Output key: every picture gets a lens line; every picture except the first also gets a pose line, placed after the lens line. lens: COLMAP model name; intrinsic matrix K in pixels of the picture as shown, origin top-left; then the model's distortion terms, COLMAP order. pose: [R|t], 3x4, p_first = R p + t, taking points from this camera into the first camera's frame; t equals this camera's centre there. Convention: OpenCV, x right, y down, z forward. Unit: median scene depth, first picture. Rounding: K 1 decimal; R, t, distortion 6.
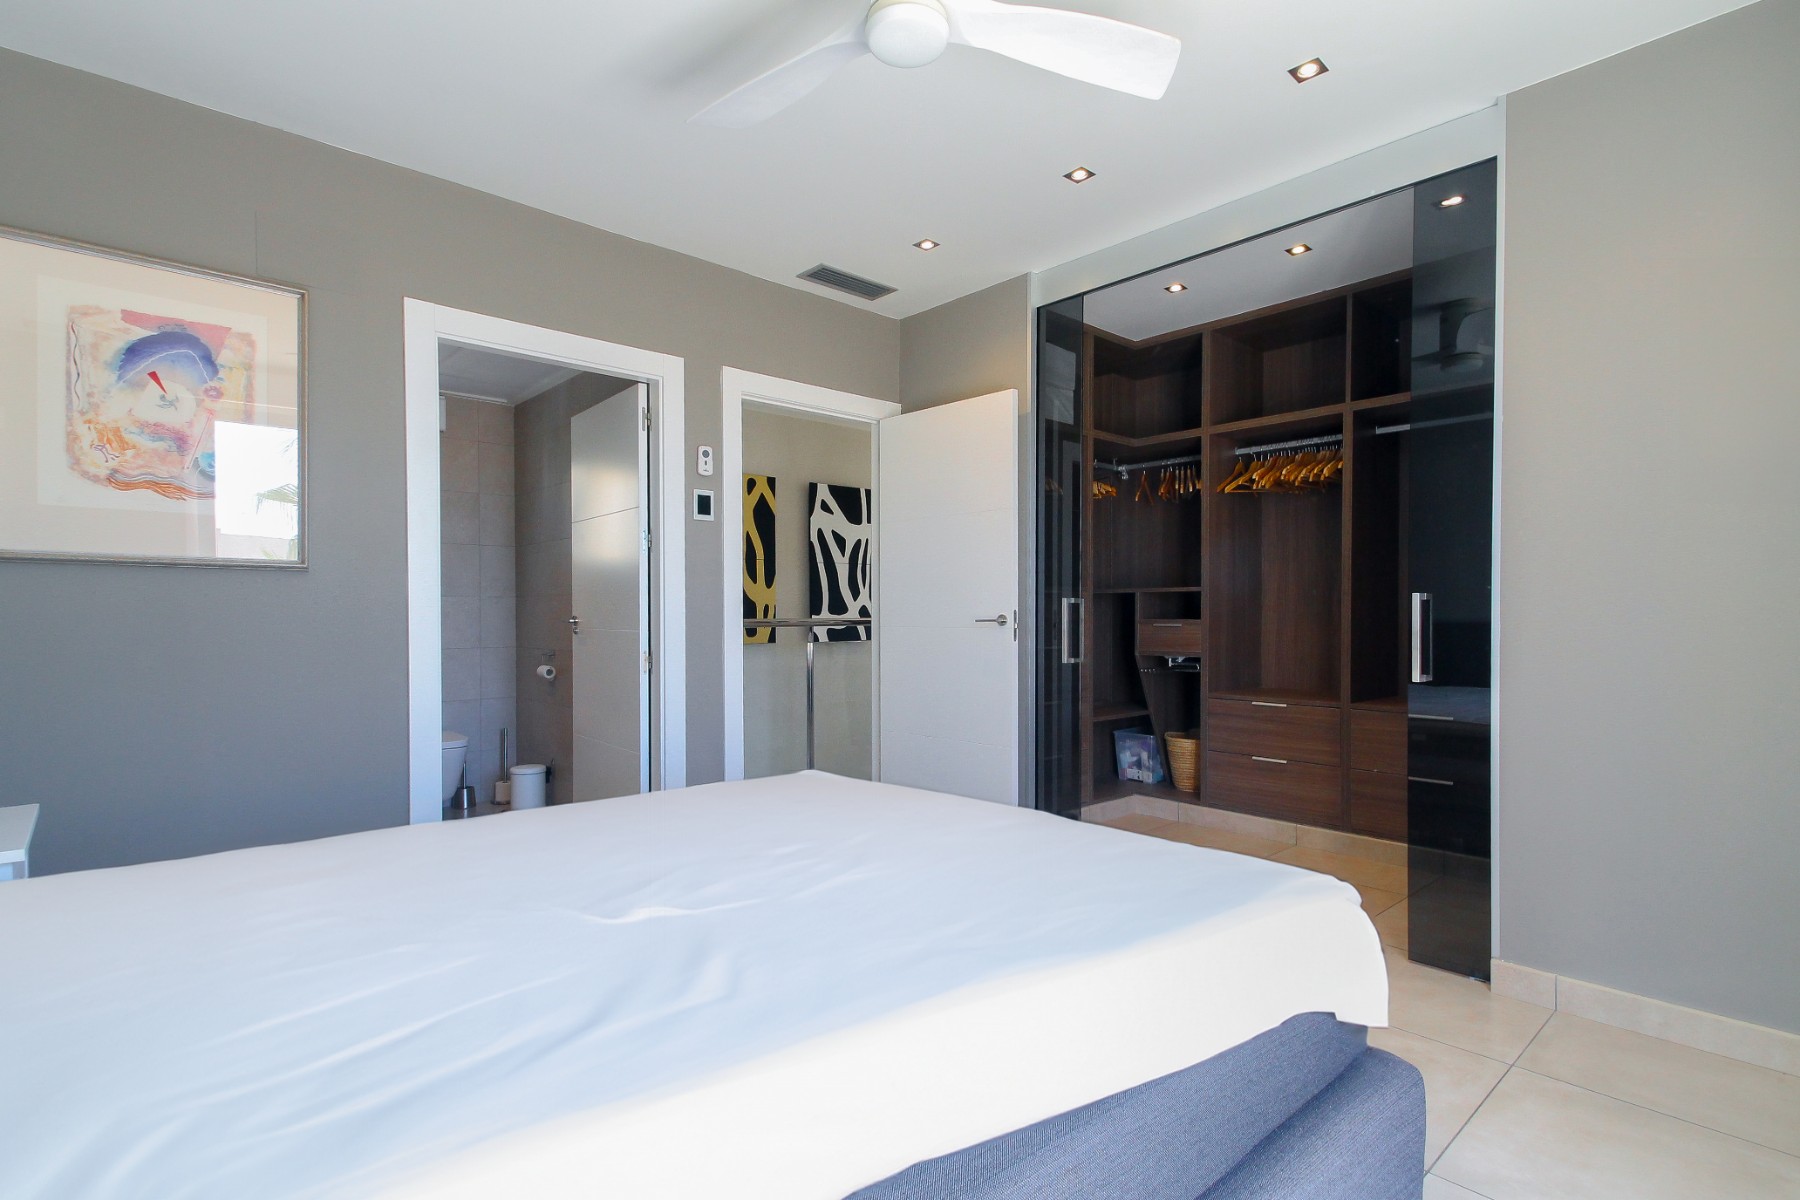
lens RADIAL K [[908.0, 0, 909.1], [0, 908.0, 608.6], [0, 0, 1]] dist [0.036090, 0.000295]
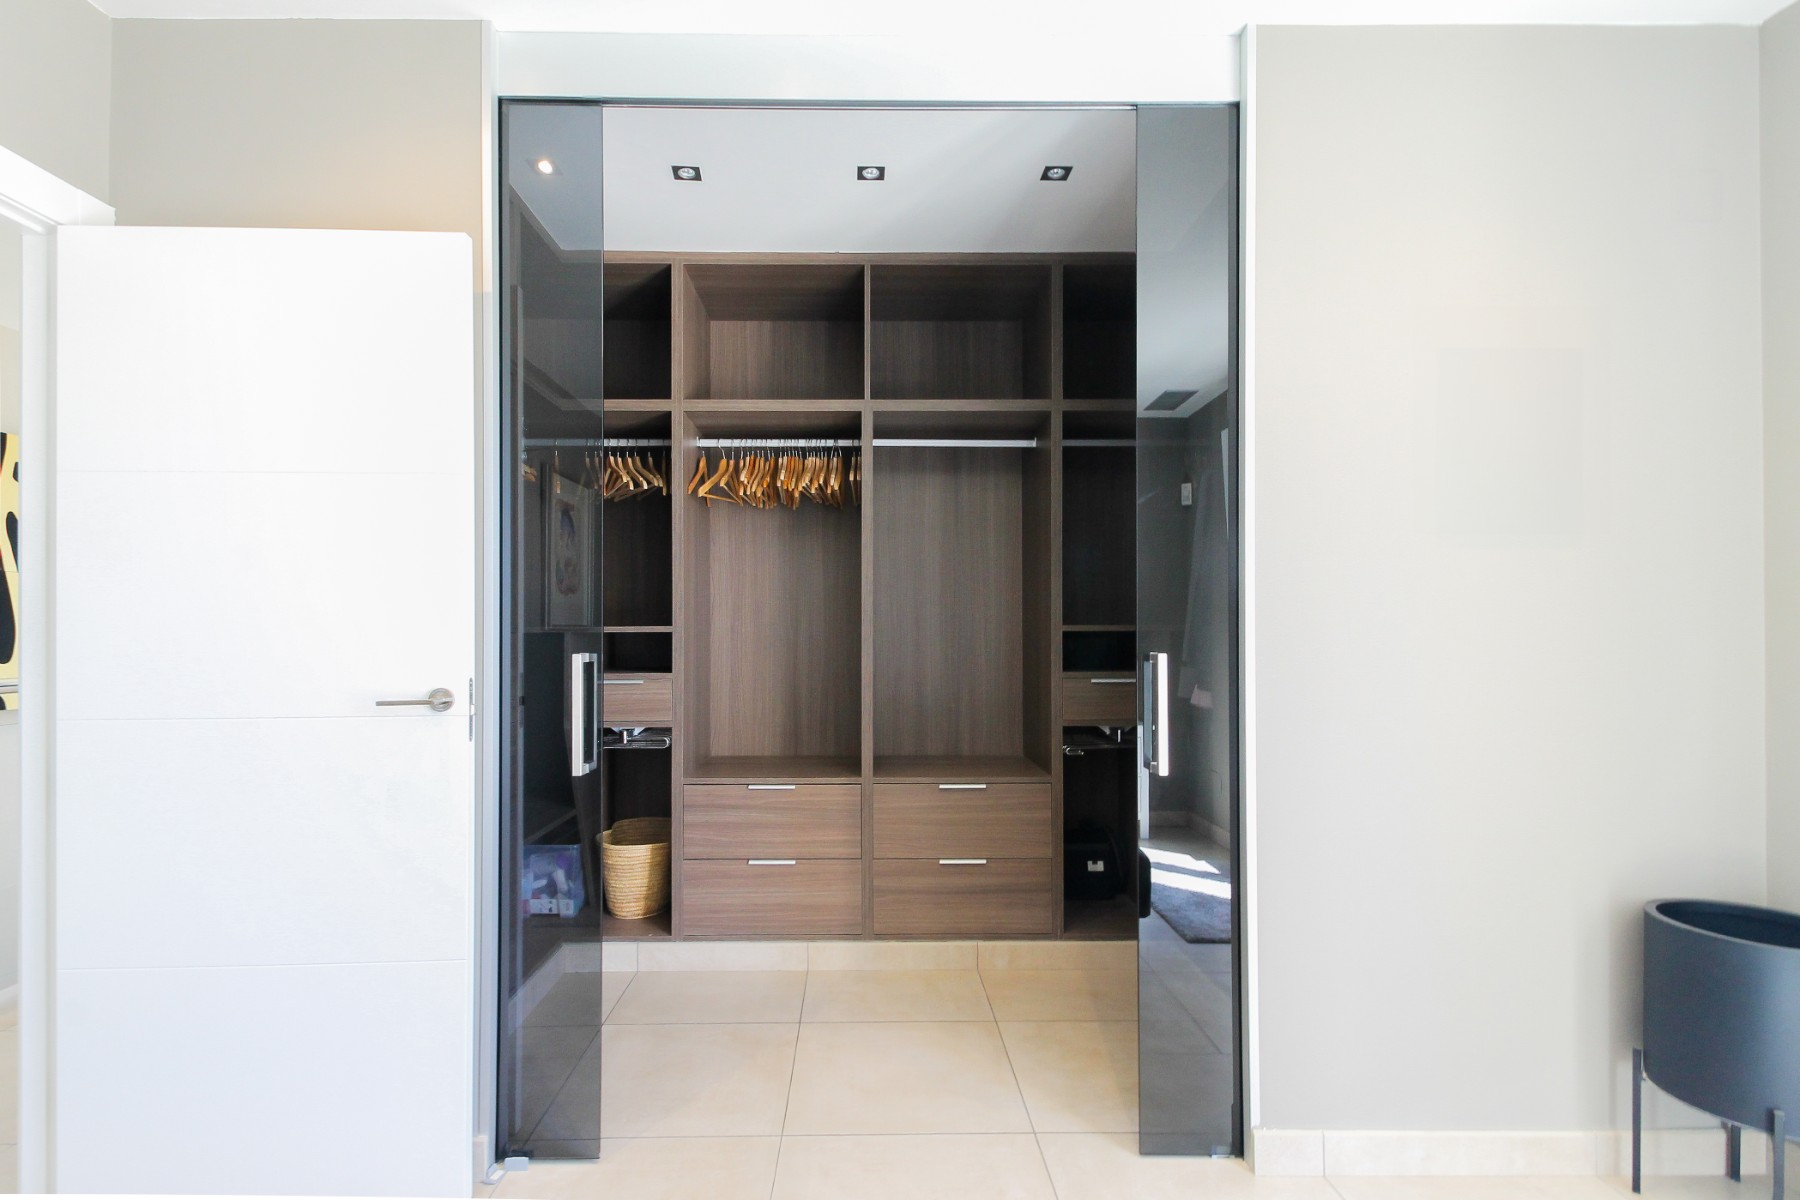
lens RADIAL K [[908.0, 0, 887.8], [0, 908.0, 619.2], [0, 0, 1]] dist [0.036090, 0.000295]
pose [[0.657149, 0.011138, 0.753678, -0.099499], [-0.010921, 0.999927, -0.005255, -0.027510], [-0.753681, -0.004778, 0.657223, 0.417831]]
